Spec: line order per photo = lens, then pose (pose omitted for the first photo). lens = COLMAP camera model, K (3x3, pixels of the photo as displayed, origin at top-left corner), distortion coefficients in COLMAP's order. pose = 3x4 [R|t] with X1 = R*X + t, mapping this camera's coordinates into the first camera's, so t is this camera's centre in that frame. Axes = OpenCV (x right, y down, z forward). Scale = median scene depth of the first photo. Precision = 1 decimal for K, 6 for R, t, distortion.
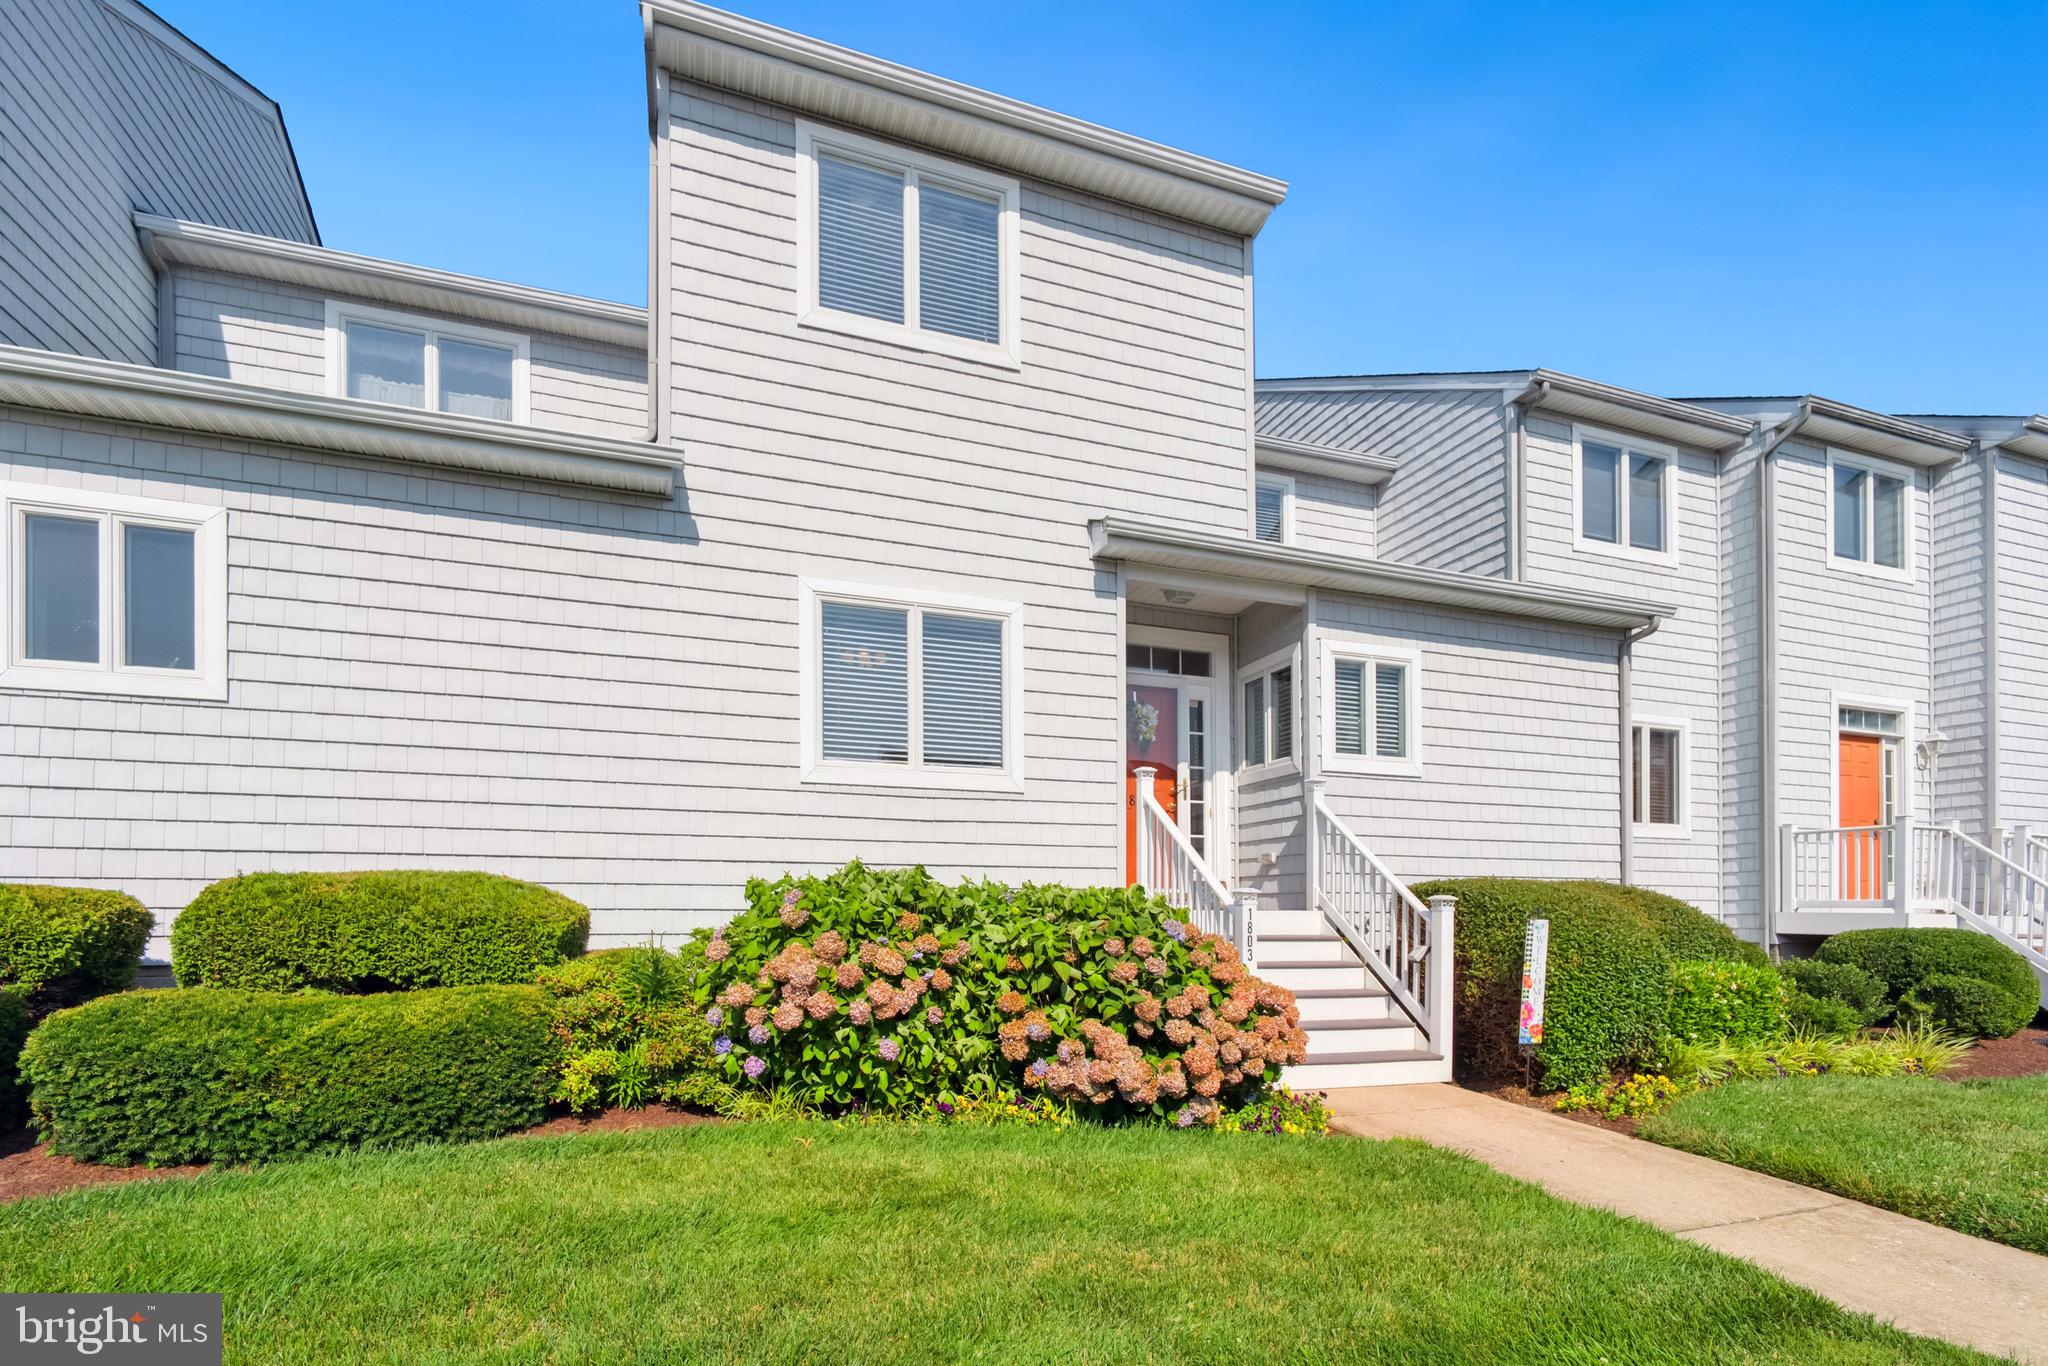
lens RADIAL K [[883.7, 0, 1015.2], [0, 883.7, 687.2], [0, 0, 1]] dist [-0.000195, 0.000515]
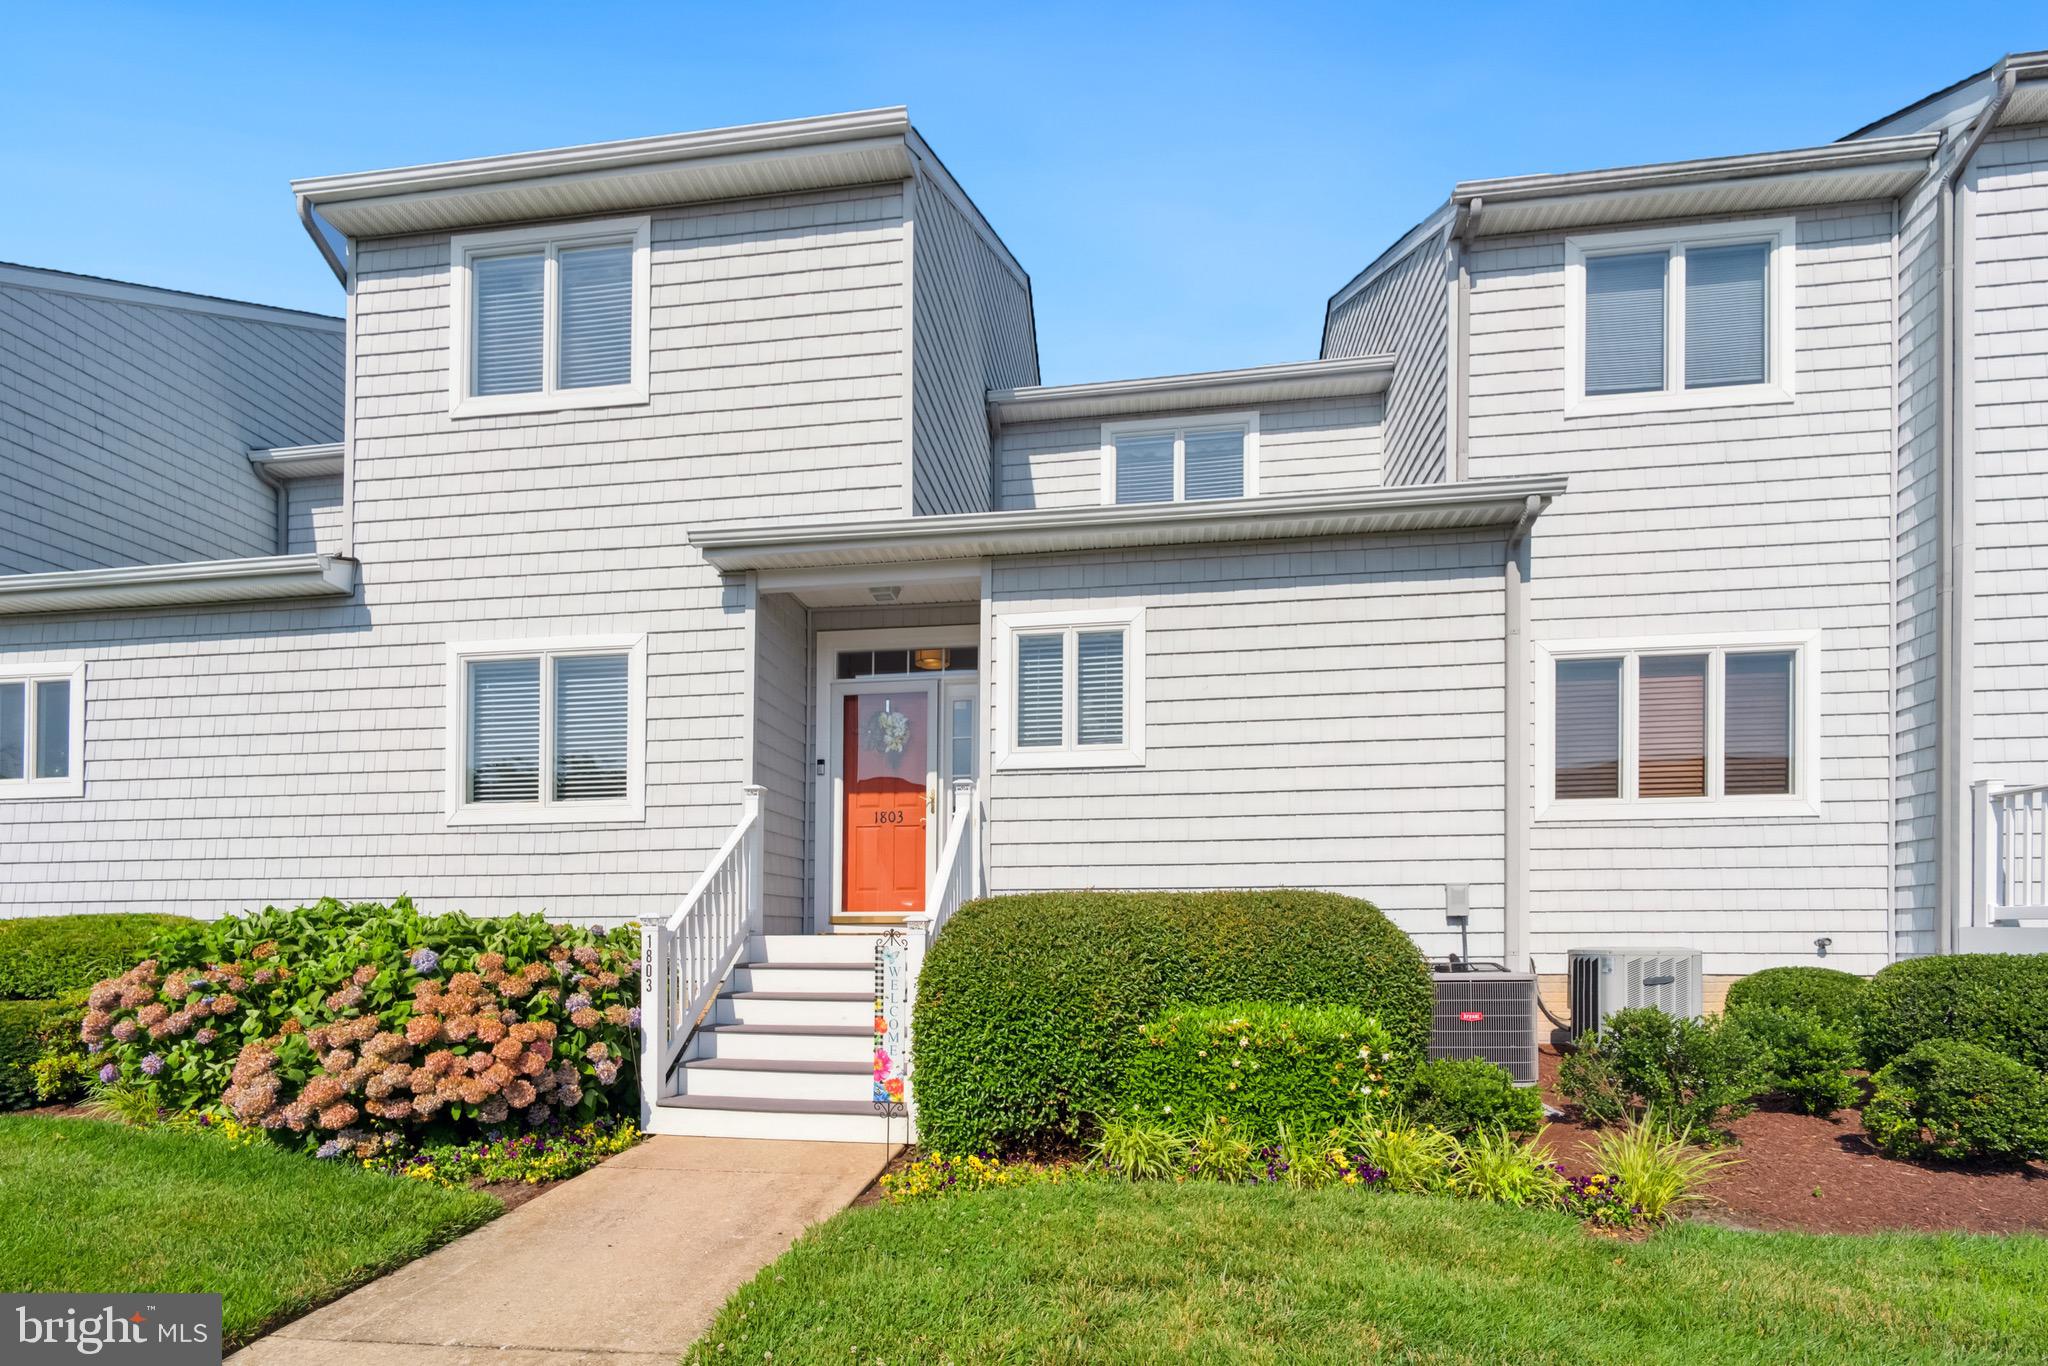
lens RADIAL K [[889.1, 0, 1024.0], [0, 889.1, 716.0], [0, 0, 1]] dist [0.000365, 0.000090]
pose [[0.897887, -0.114225, -0.425149, 0.783187], [0.117449, 0.992902, -0.018719, 0.065727], [0.424270, -0.033126, 0.904930, 0.253839]]
